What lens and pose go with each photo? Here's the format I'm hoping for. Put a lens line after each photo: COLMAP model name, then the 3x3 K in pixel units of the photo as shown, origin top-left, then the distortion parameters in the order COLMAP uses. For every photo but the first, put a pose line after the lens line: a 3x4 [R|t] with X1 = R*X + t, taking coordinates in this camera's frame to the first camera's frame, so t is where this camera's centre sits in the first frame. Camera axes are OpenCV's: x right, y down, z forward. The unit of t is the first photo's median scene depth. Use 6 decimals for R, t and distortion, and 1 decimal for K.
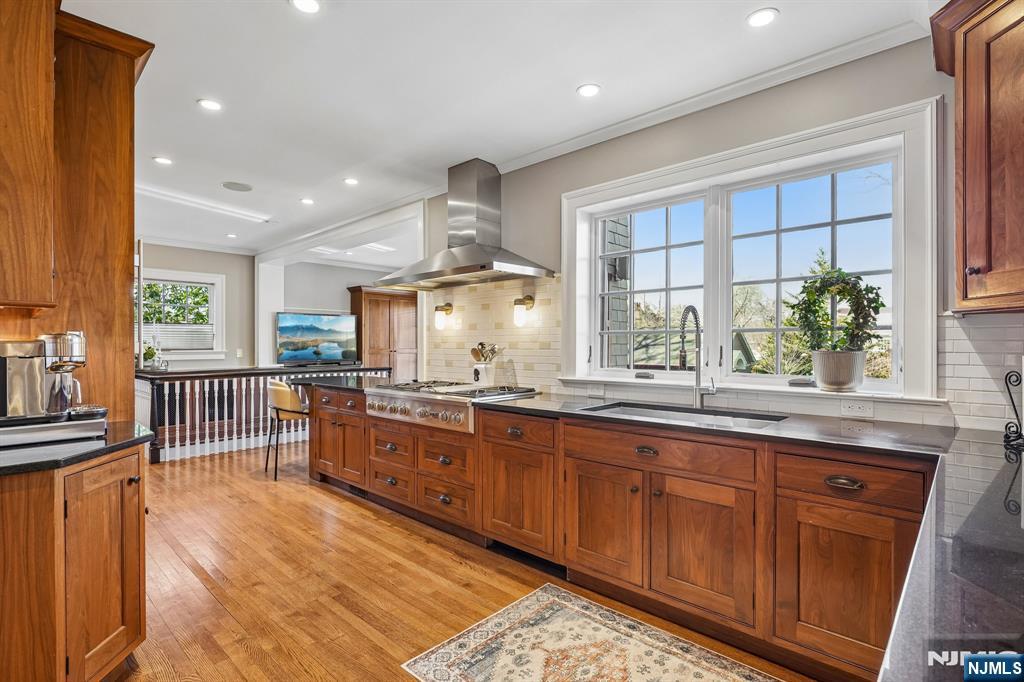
lens RADIAL K [[492.6, 0, 510.5], [0, 492.6, 343.4], [0, 0, 1]] dist [-0.005153, -0.000301]
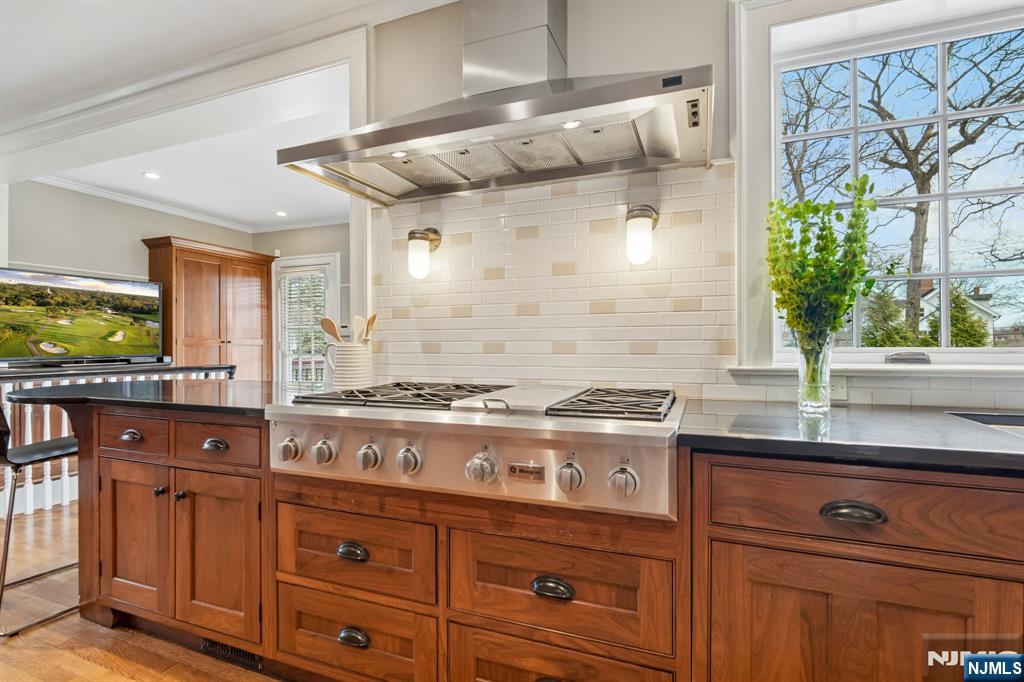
lens RADIAL K [[472.8, 0, 517.4], [0, 472.8, 341.7], [0, 0, 1]] dist [-0.003016, -0.001404]
pose [[0.926481, -0.000631, 0.376342, -0.219244], [0.001736, 0.999995, -0.002597, 0.035333], [-0.376339, 0.003059, 0.926477, 0.499003]]
